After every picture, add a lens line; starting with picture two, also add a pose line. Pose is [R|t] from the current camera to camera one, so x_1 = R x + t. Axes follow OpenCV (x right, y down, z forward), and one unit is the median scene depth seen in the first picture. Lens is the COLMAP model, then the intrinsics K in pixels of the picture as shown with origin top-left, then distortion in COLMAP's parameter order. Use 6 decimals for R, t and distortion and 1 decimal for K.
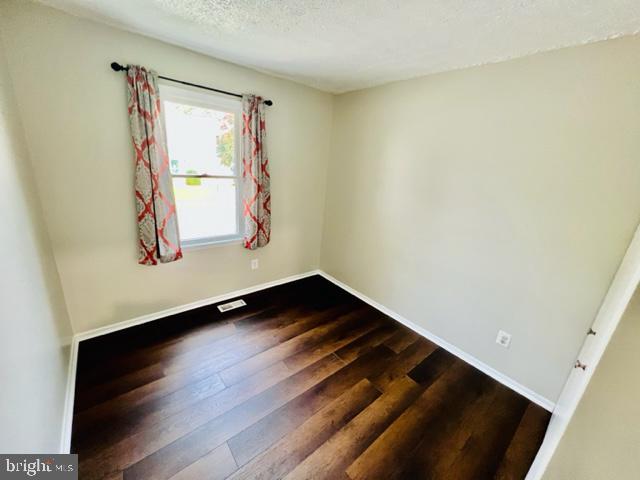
lens RADIAL K [[255.3, 0, 318.0], [0, 255.3, 239.3], [0, 0, 1]] dist [-0.000673, 0.000514]
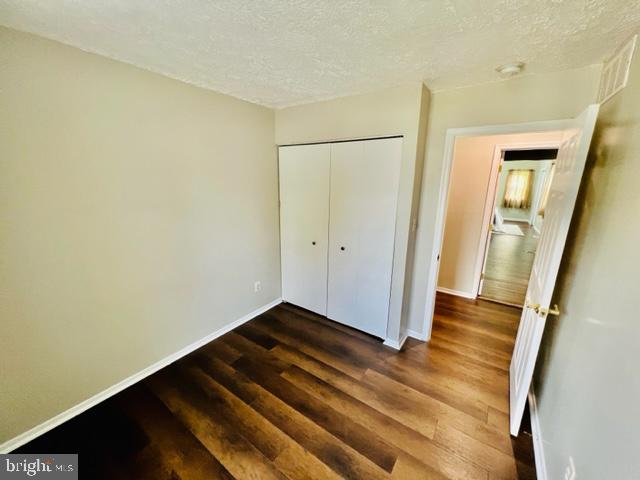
lens RADIAL K [[255.3, 0, 319.7], [0, 255.3, 237.8], [0, 0, 1]] dist [-0.000673, 0.000514]
pose [[-0.267227, -0.293841, 0.917740, -0.635845], [0.251183, 0.898211, 0.360727, -0.304214], [-0.930321, 0.326916, -0.166218, 0.778363]]
